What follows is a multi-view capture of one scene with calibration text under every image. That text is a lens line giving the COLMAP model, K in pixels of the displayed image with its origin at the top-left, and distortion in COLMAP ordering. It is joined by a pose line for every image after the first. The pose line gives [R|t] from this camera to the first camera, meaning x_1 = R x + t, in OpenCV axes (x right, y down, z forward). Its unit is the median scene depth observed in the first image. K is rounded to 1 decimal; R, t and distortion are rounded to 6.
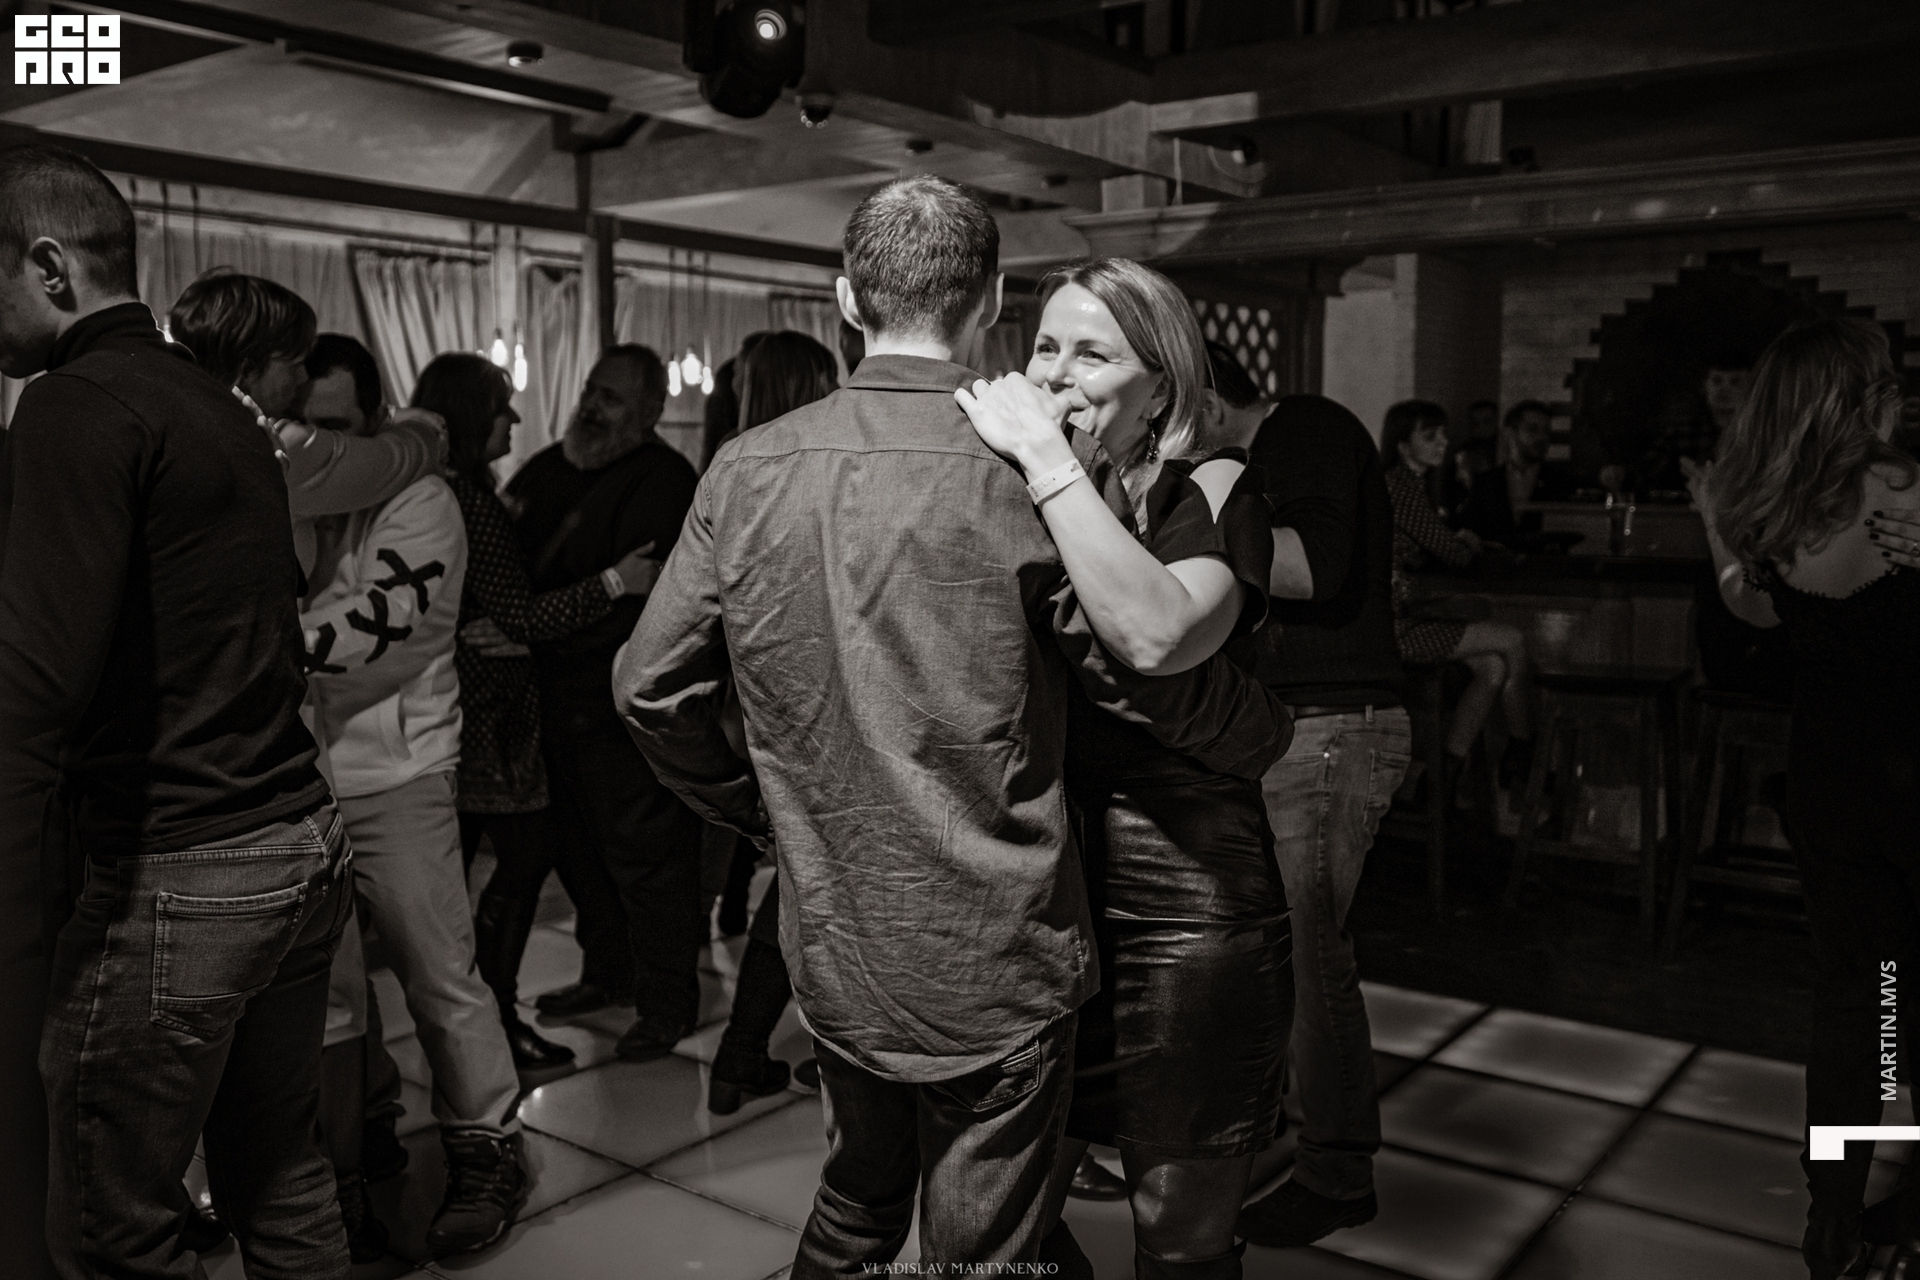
lens RADIAL K [[1695.4, 0, 964.3], [0, 1695.4, 632.9], [0, 0, 1]] dist [-0.013662, 0.013568]
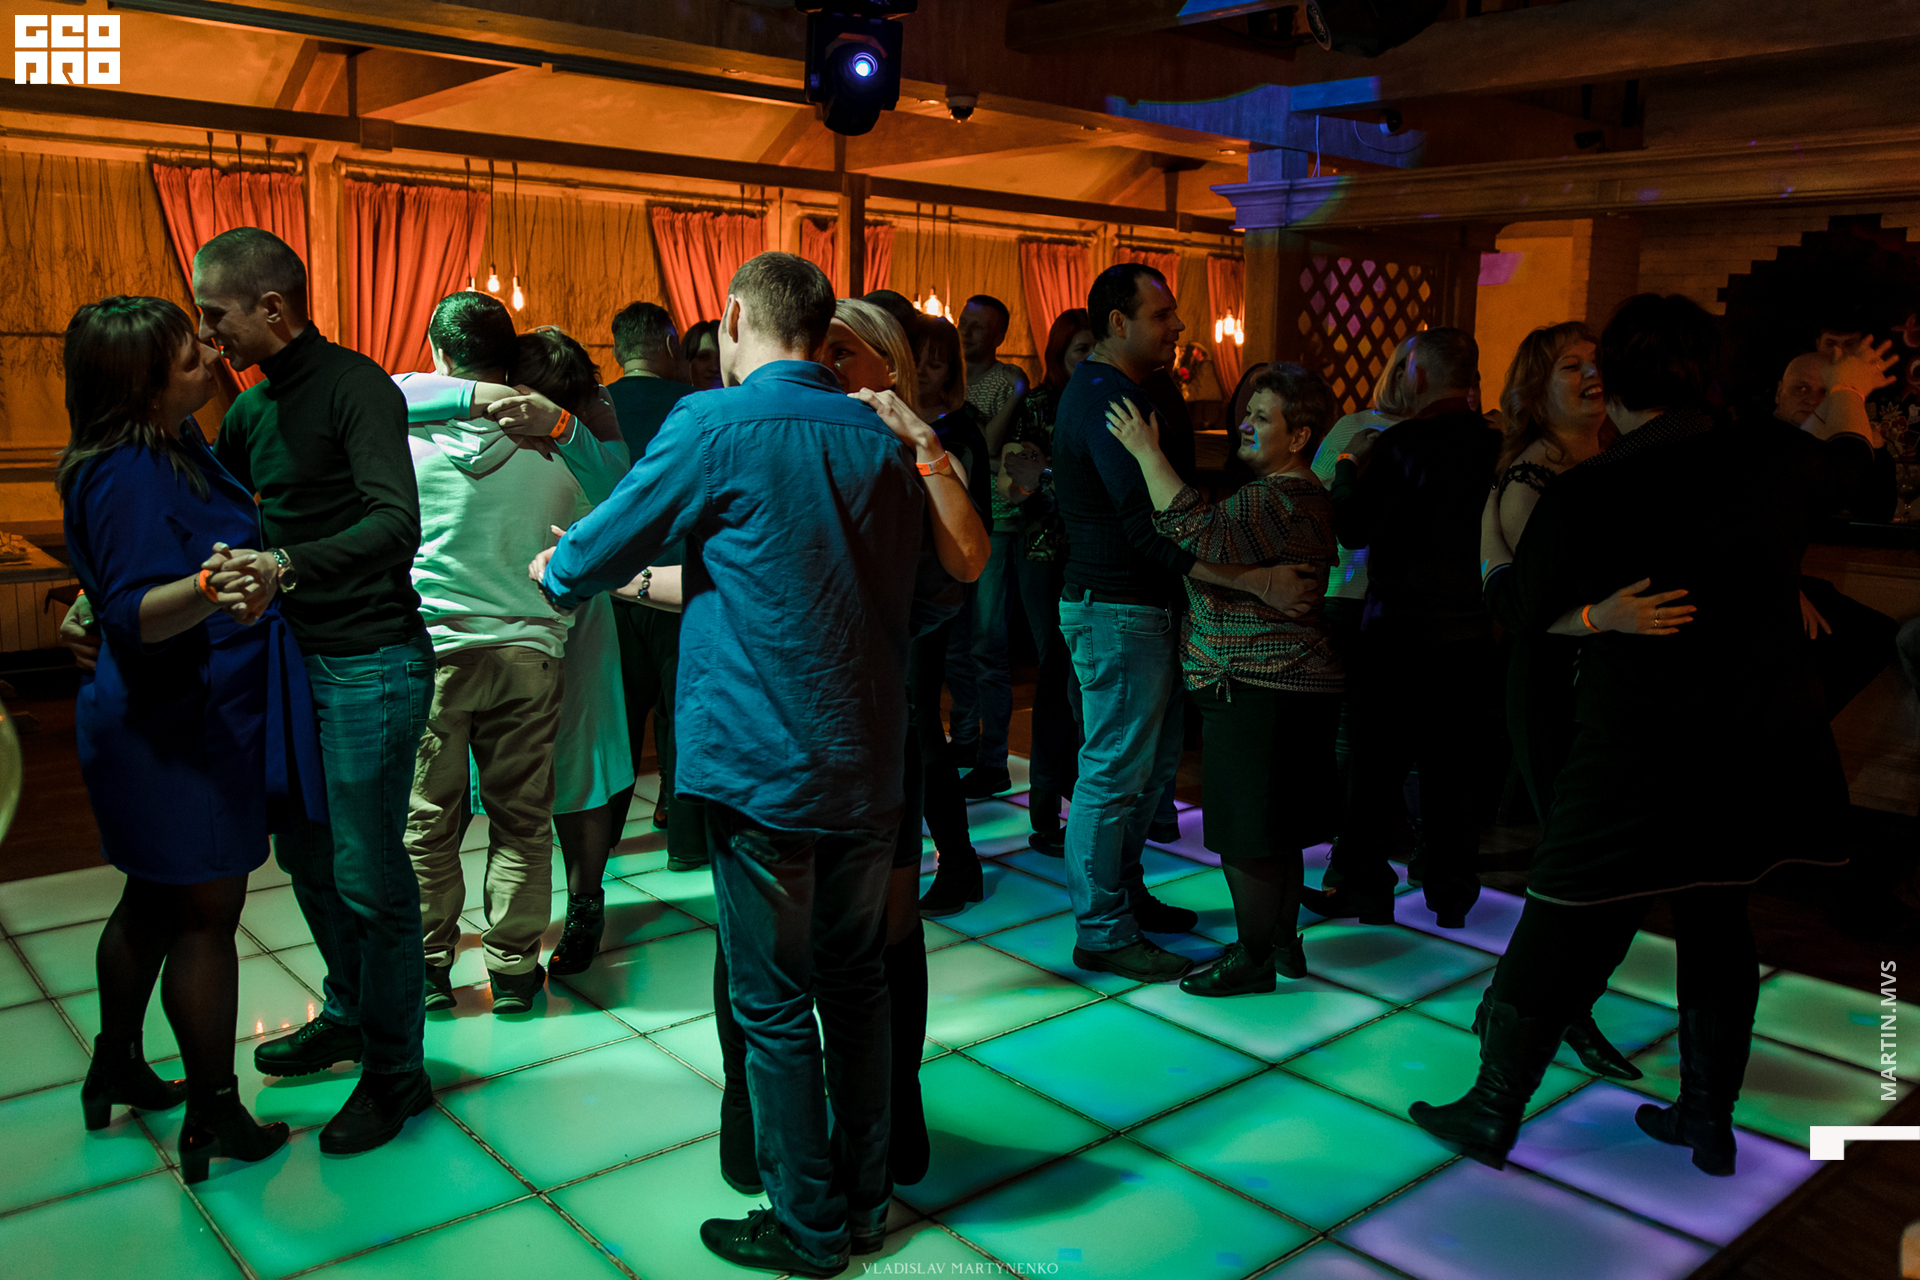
lens RADIAL K [[1627.0, 0, 971.8], [0, 1627.0, 641.7], [0, 0, 1]] dist [-0.010470, 0.024060]
pose [[0.976986, 0.057141, -0.205509, 0.124001], [-0.044014, 0.996721, 0.067892, -0.004128], [0.208714, -0.057284, 0.976297, -0.111501]]
